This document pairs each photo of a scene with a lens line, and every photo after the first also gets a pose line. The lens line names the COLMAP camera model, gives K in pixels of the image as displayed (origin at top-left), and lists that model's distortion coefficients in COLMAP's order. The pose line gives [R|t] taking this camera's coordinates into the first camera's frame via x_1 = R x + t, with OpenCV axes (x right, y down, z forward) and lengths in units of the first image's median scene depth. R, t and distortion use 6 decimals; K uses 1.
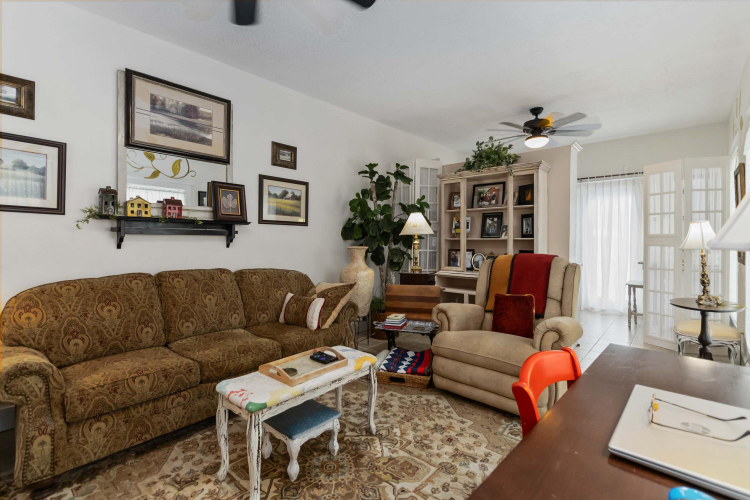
lens RADIAL K [[358.8, 0, 375.3], [0, 358.8, 238.3], [0, 0, 1]] dist [0.001479, 0.000387]
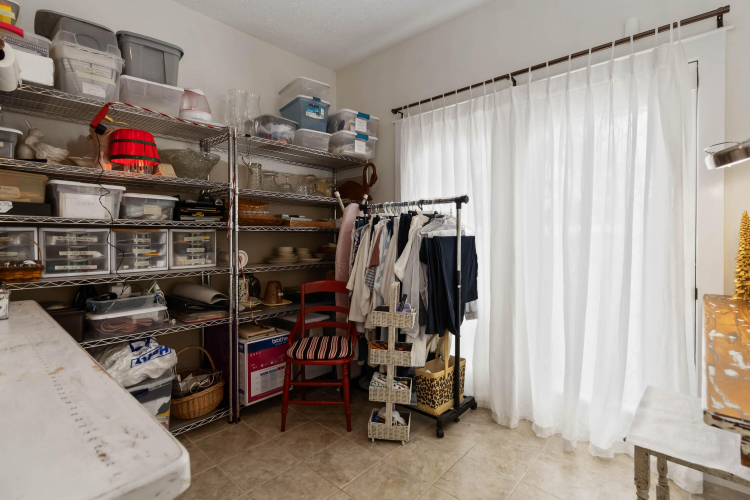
lens RADIAL K [[358.8, 0, 375.3], [0, 358.8, 238.3], [0, 0, 1]] dist [0.001479, 0.000387]
pose [[0.999707, -0.002876, -0.024047, 0.461707], [0.003031, 0.999975, 0.006398, 0.002968], [0.024028, -0.006469, 0.999690, 0.650557]]
